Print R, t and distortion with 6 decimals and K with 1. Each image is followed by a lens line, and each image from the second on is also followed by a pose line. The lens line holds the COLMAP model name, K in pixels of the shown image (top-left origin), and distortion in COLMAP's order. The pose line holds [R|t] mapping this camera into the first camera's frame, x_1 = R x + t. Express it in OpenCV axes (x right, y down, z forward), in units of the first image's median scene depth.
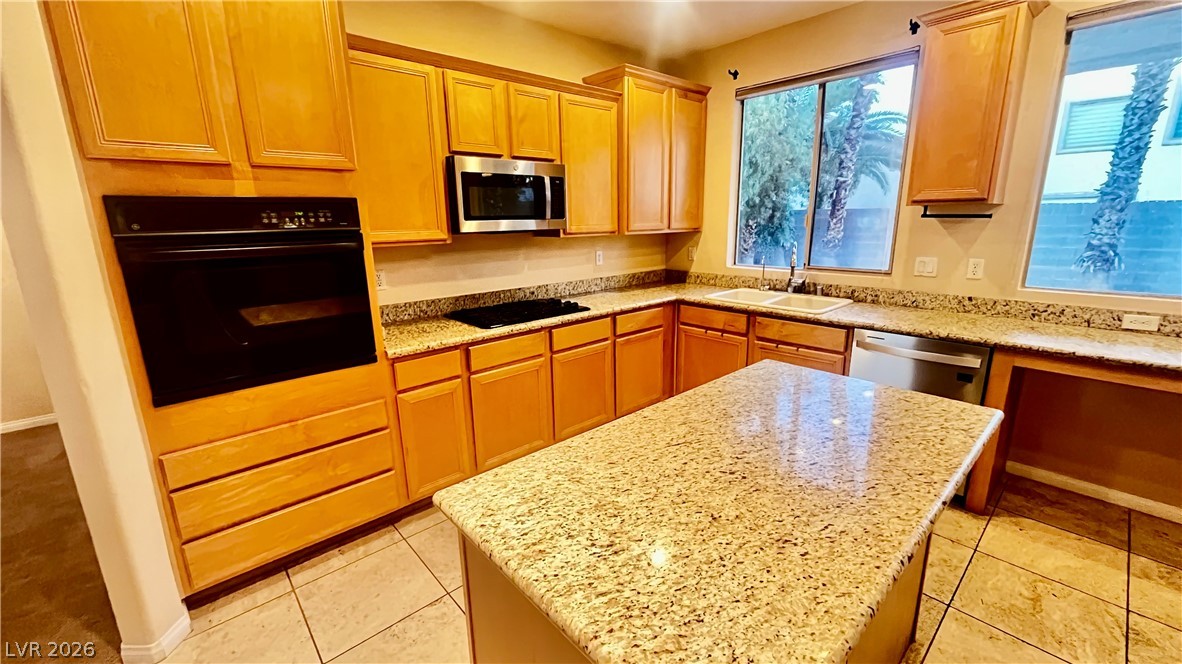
lens RADIAL K [[476.5, 0, 592.7], [0, 476.5, 326.4], [0, 0, 1]] dist [-0.004191, -0.000271]
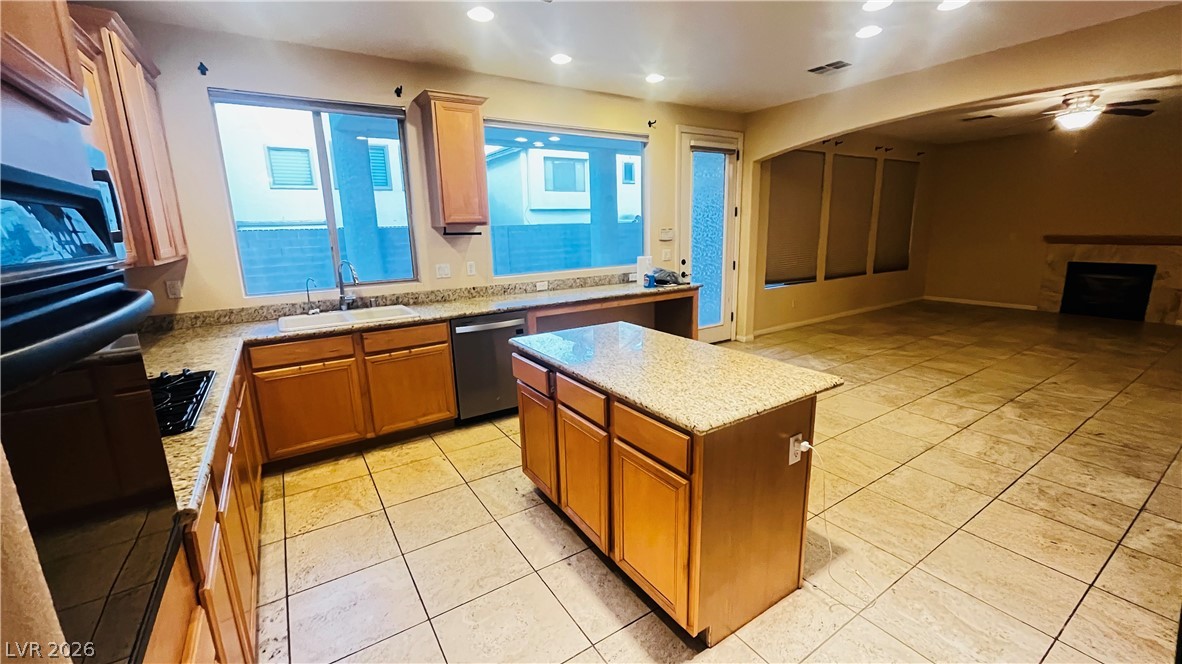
lens RADIAL K [[476.5, 0, 592.7], [0, 476.5, 326.4], [0, 0, 1]] dist [-0.004191, -0.000271]
pose [[0.157384, -0.191412, 0.968809, -0.622402], [0.241911, 0.958618, 0.150100, -0.077110], [-0.957450, 0.210742, 0.197175, 0.365086]]
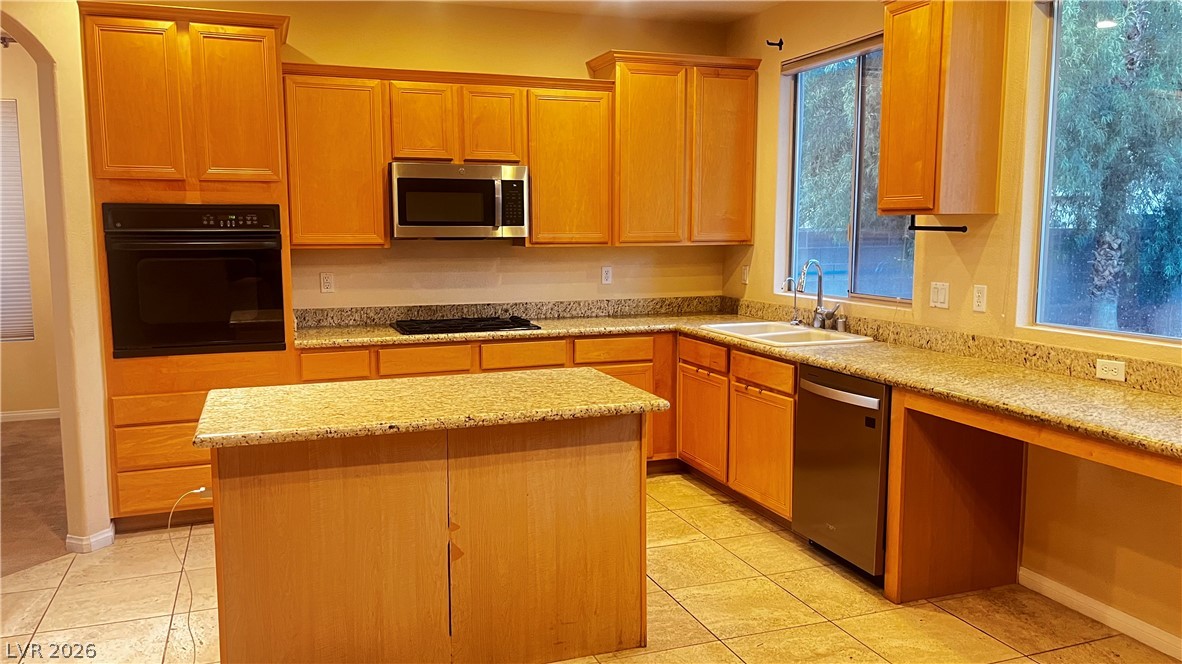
lens RADIAL K [[893.6, 0, 589.4], [0, 893.6, 330.0], [0, 0, 1]] dist [0.067549, -0.087329]
pose [[0.927122, 0.057982, -0.370248, 0.751280], [-0.096491, 0.991583, -0.086332, 0.109316], [0.362125, 0.115766, 0.924913, -0.524805]]
